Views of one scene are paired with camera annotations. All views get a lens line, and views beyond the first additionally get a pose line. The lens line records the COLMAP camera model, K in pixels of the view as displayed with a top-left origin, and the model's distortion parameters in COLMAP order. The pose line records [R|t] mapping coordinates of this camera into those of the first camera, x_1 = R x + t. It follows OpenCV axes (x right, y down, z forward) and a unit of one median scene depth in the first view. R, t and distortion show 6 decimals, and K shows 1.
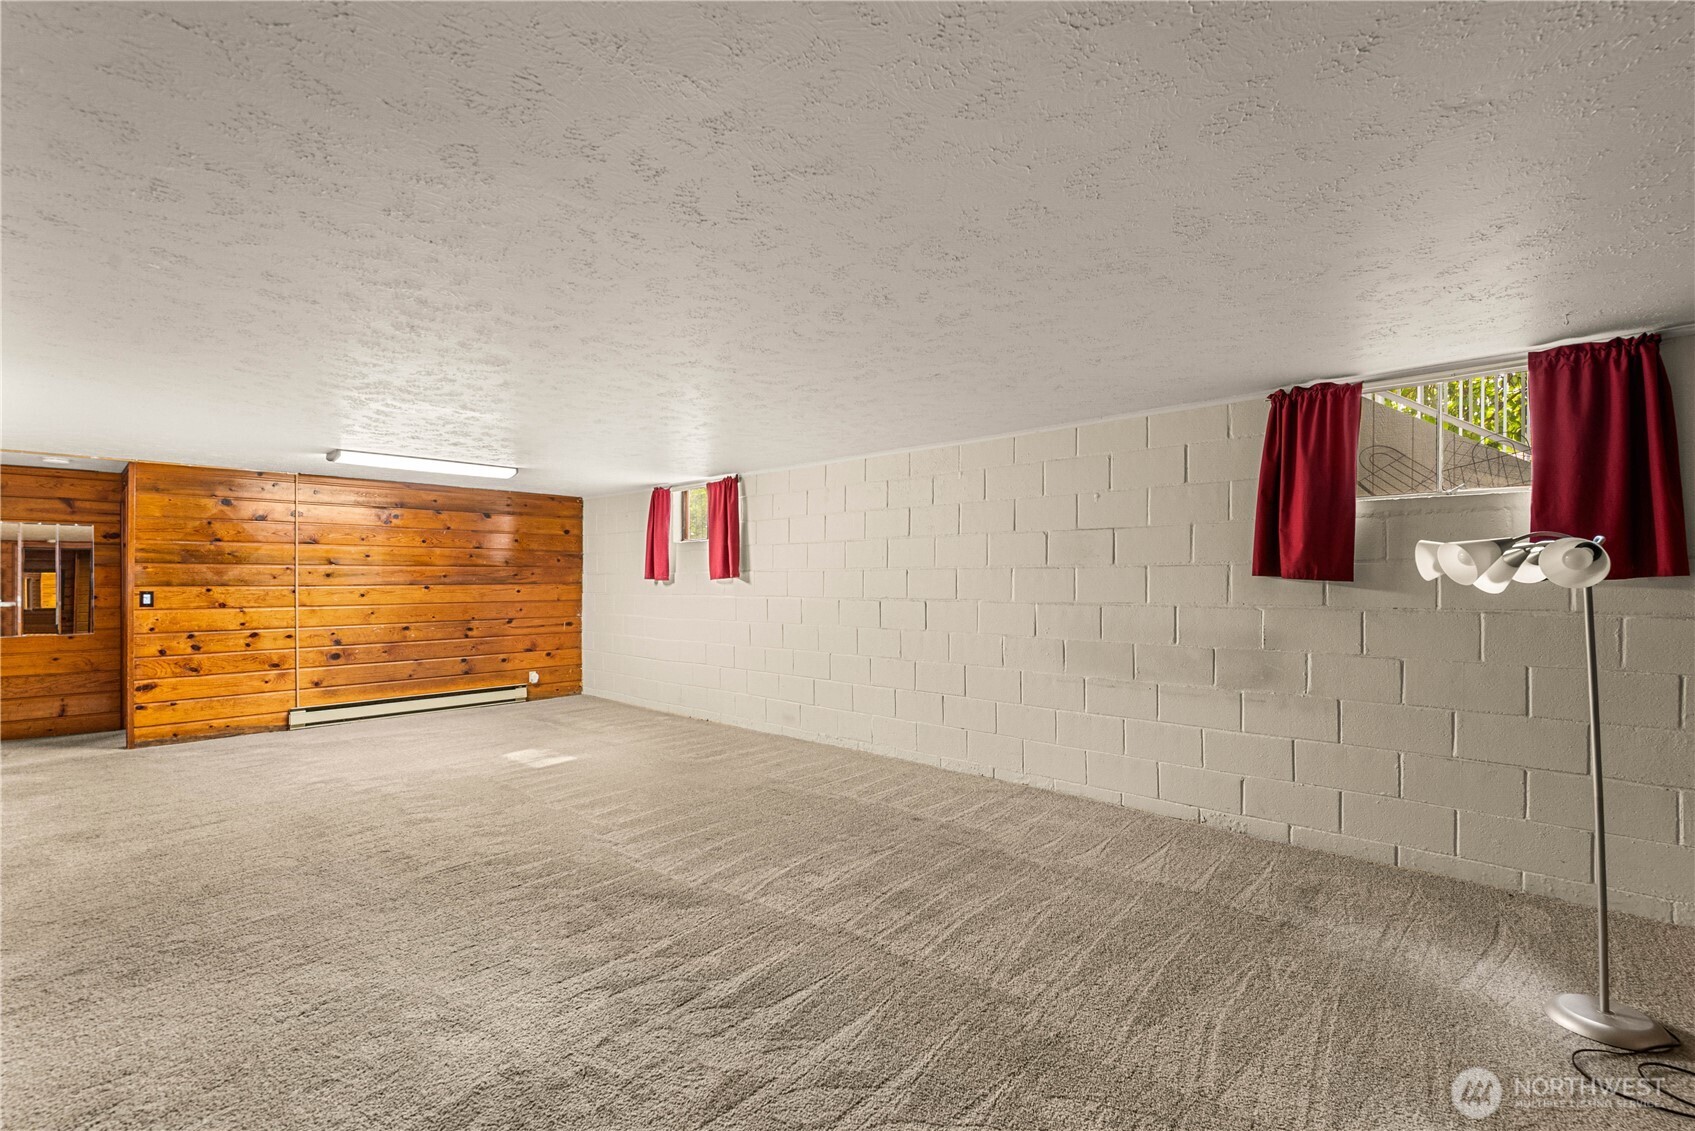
lens RADIAL K [[754.3, 0, 856.3], [0, 754.3, 571.2], [0, 0, 1]] dist [0.001425, 0.000359]
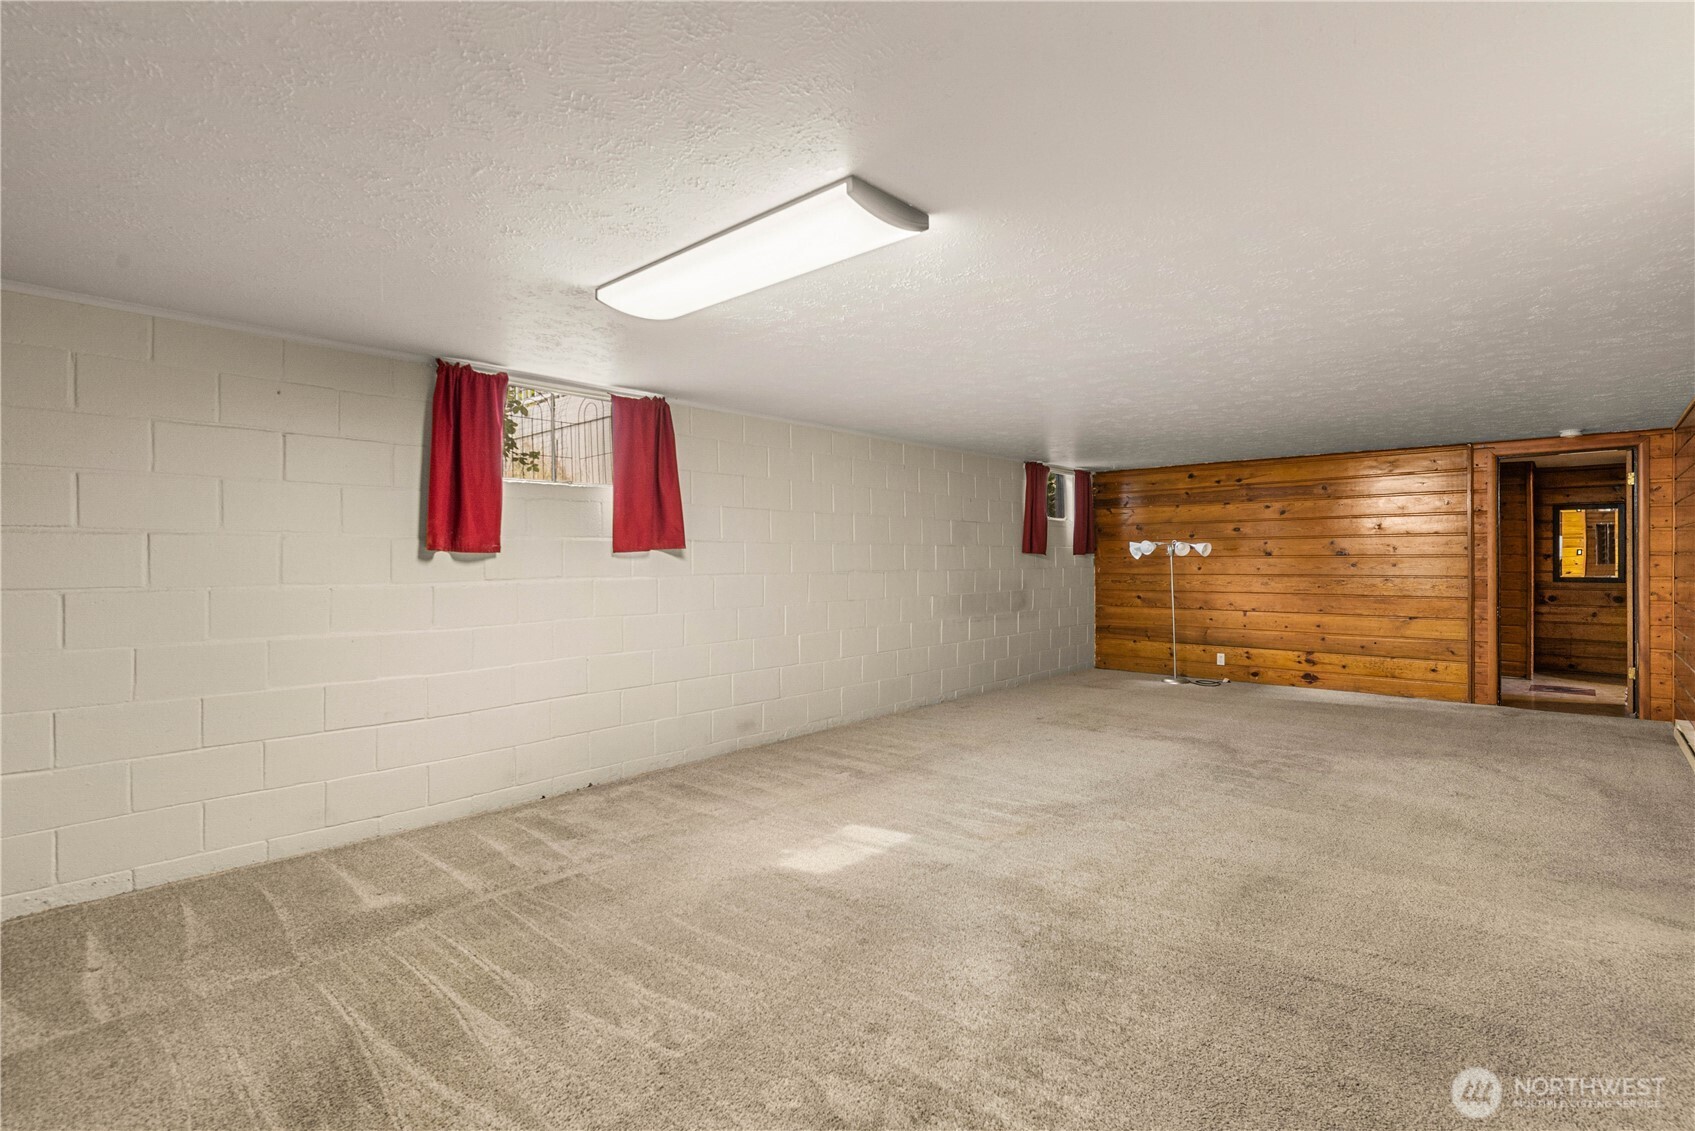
lens RADIAL K [[805.0, 0, 856.0], [0, 805.0, 570.1], [0, 0, 1]] dist [-0.001450, -0.000545]
pose [[0.000729, -0.017546, 0.999846, -0.858167], [-0.012766, 0.999764, 0.017553, 0.010823], [-0.999918, -0.012777, 0.000504, 0.802759]]
